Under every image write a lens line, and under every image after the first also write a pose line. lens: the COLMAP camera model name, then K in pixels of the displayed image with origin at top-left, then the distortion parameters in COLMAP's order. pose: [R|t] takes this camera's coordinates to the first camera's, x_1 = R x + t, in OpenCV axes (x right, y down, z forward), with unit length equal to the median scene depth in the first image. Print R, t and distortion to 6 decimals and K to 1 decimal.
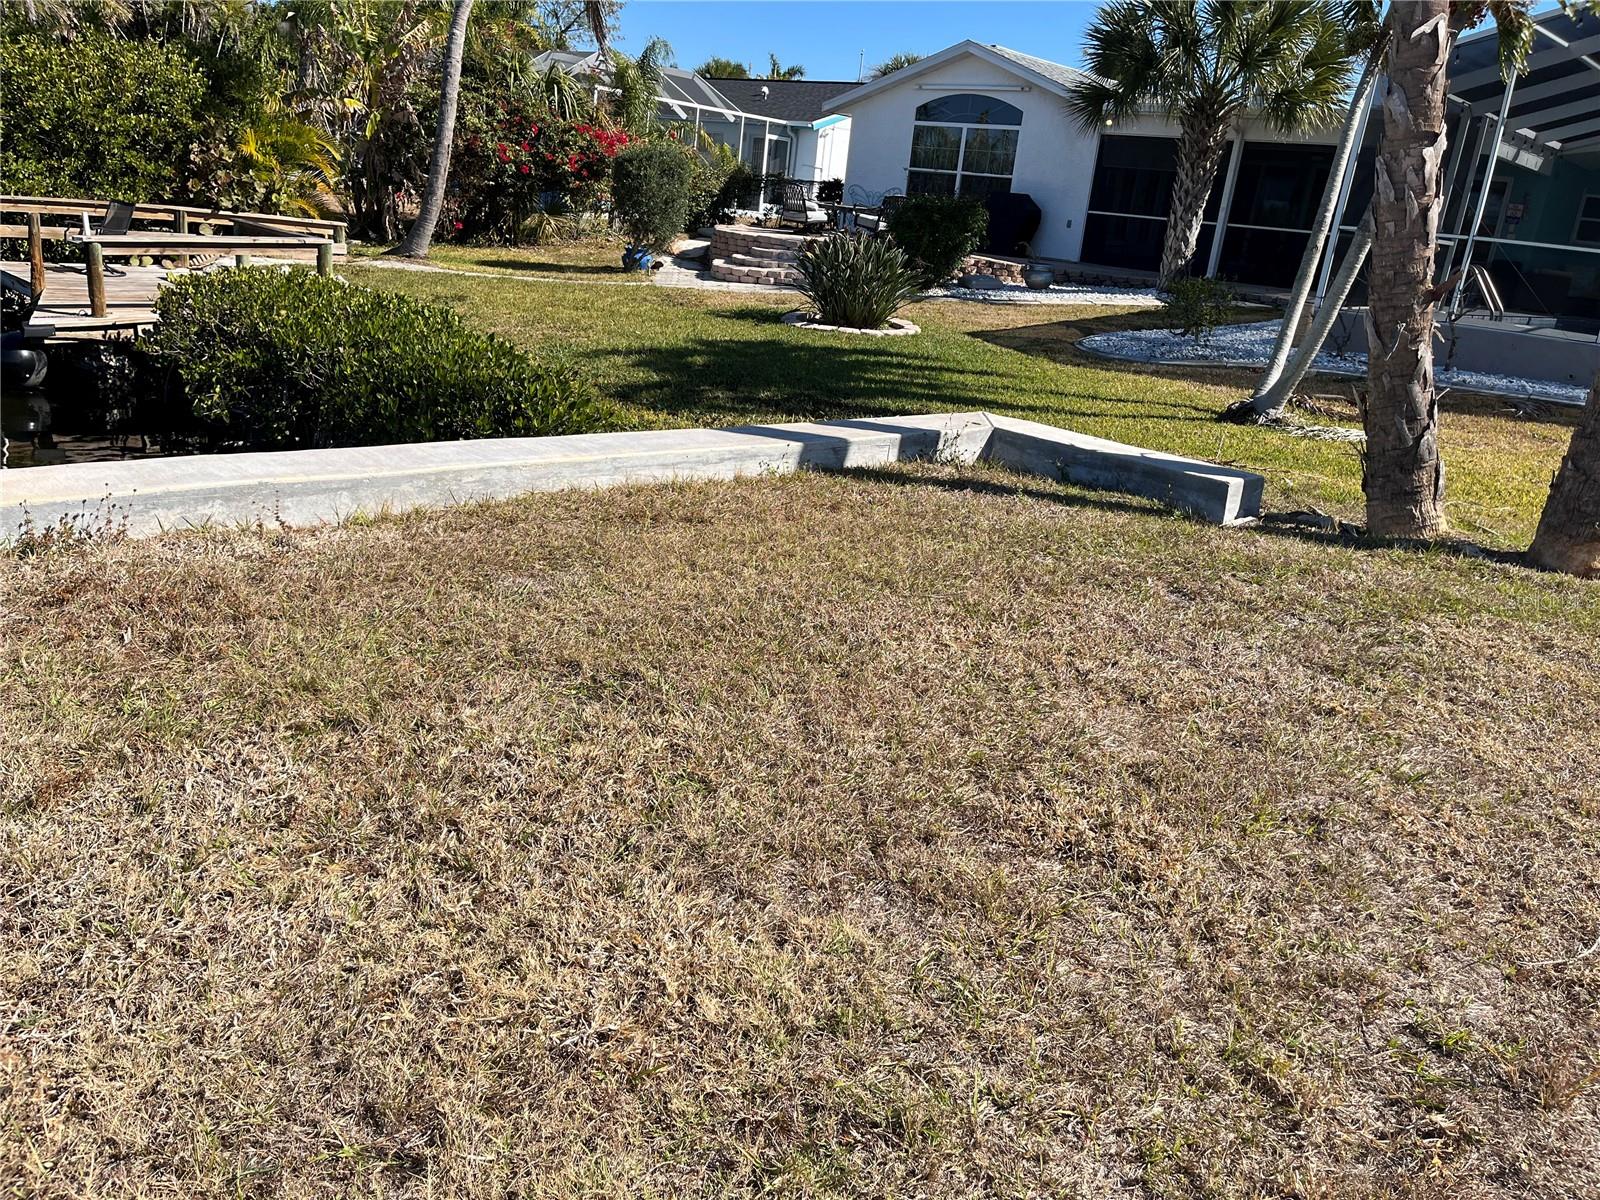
lens RADIAL K [[1203.9, 0, 800.0], [0, 1203.9, 600.0], [0, 0, 1]] dist [0.003130, 0.001475]
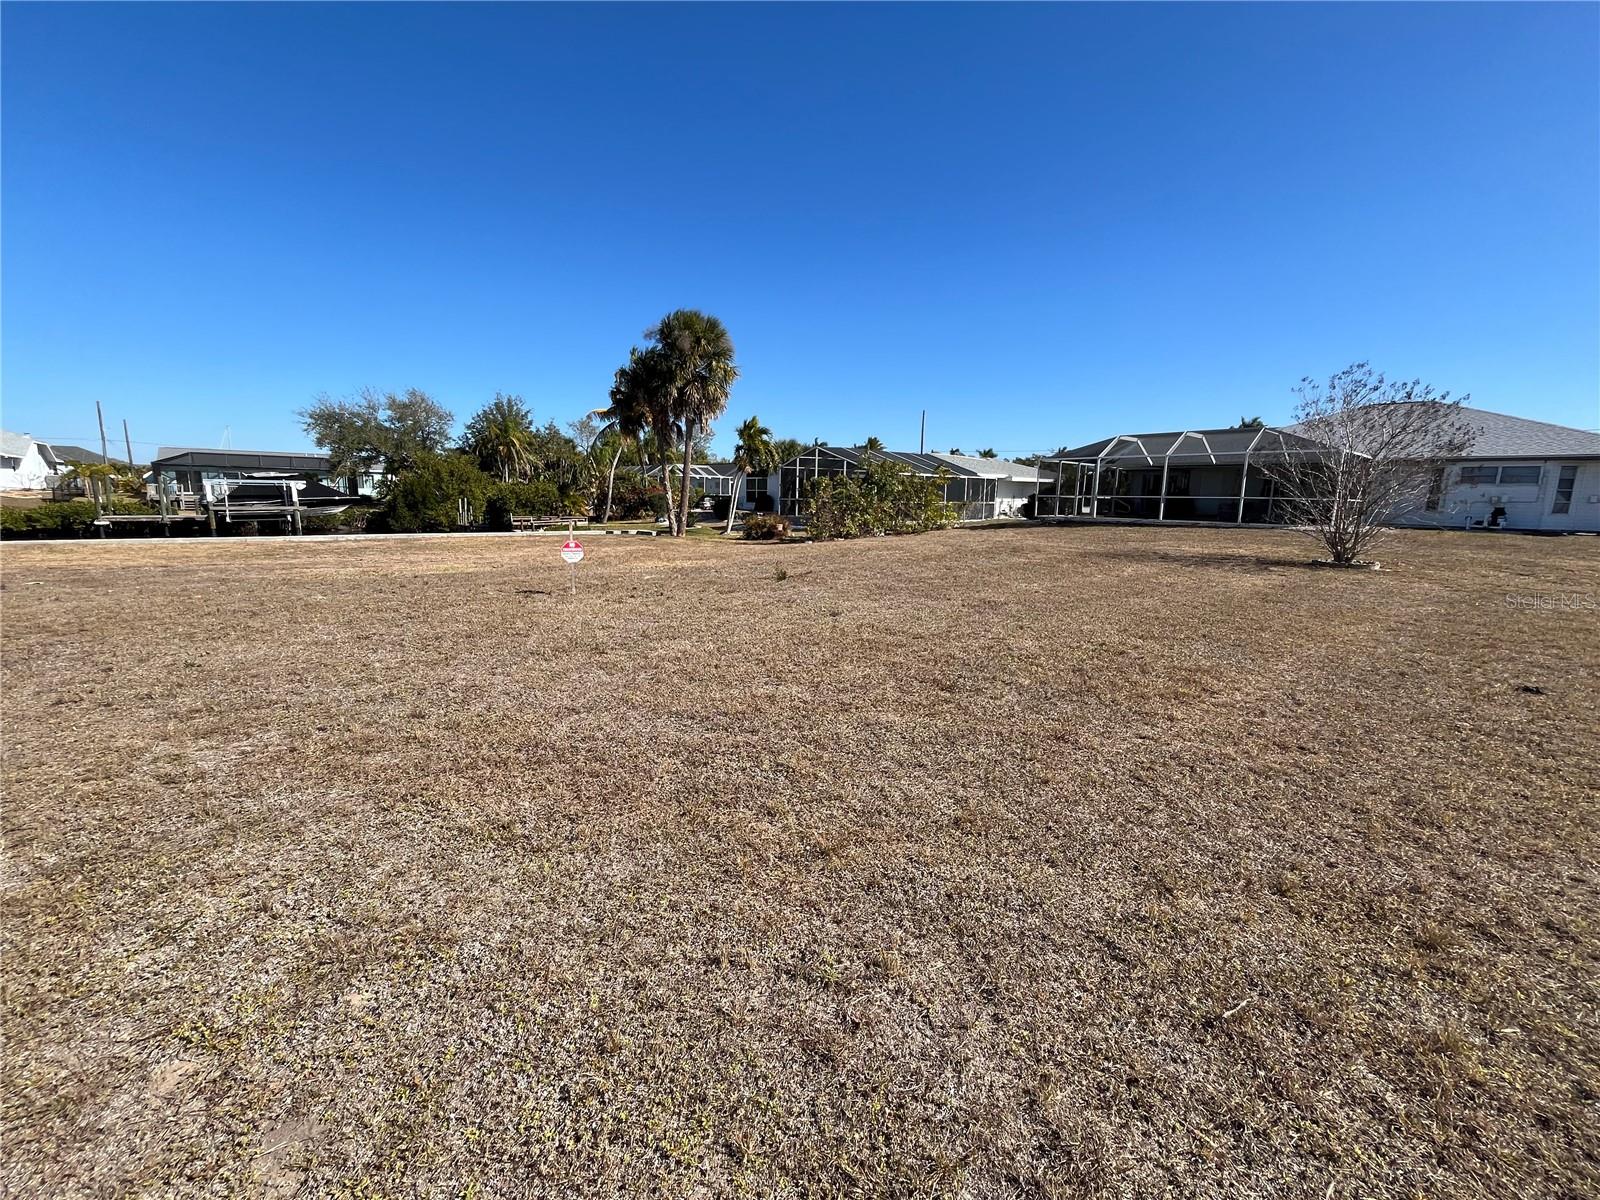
lens RADIAL K [[649.3, 0, 800.0], [0, 649.3, 600.0], [0, 0, 1]] dist [-0.008396, 0.000127]
pose [[0.989397, -0.069792, -0.127369, 0.564407], [0.047840, 0.984640, -0.167917, 0.352469], [0.137132, 0.160044, 0.977538, -0.971190]]
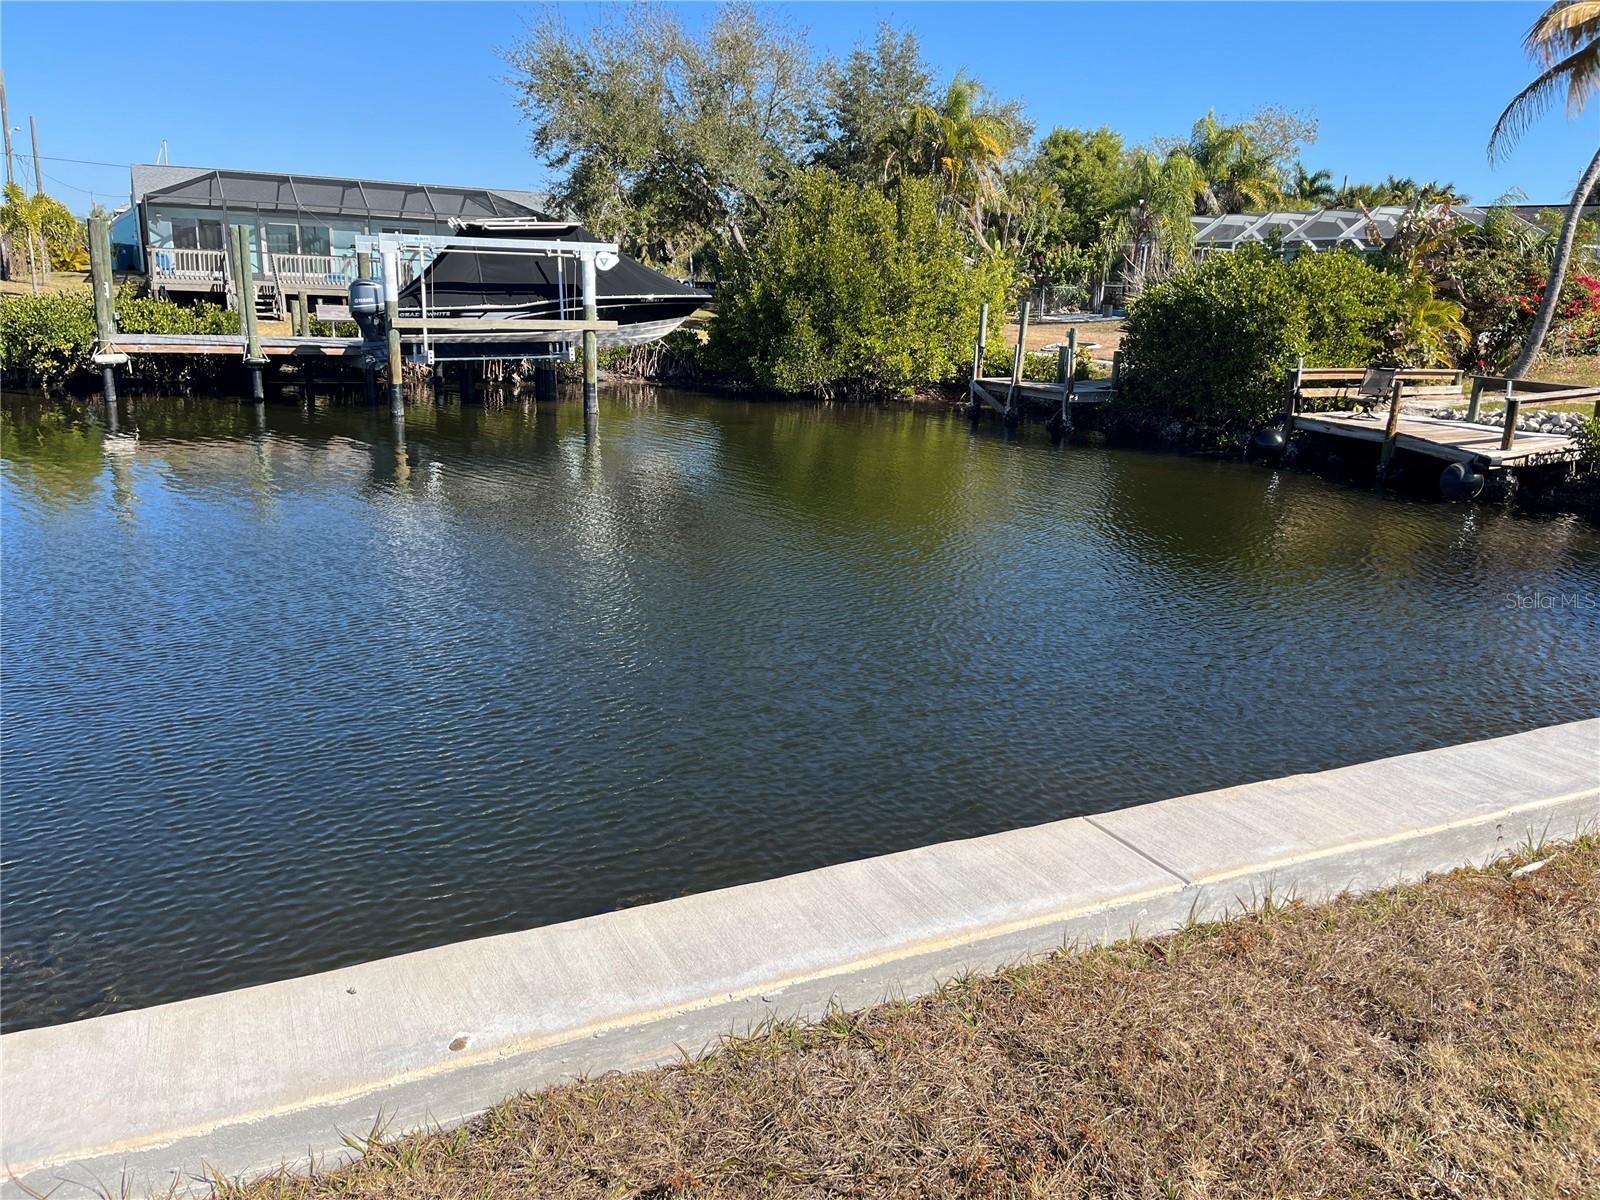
lens RADIAL K [[1203.9, 0, 800.0], [0, 1203.9, 600.0], [0, 0, 1]] dist [0.003130, 0.001475]
pose [[0.944493, 0.009305, -0.328400, -0.553046], [-0.037305, 0.996171, -0.079066, 0.048993], [0.326407, 0.086928, 0.941224, -0.384231]]
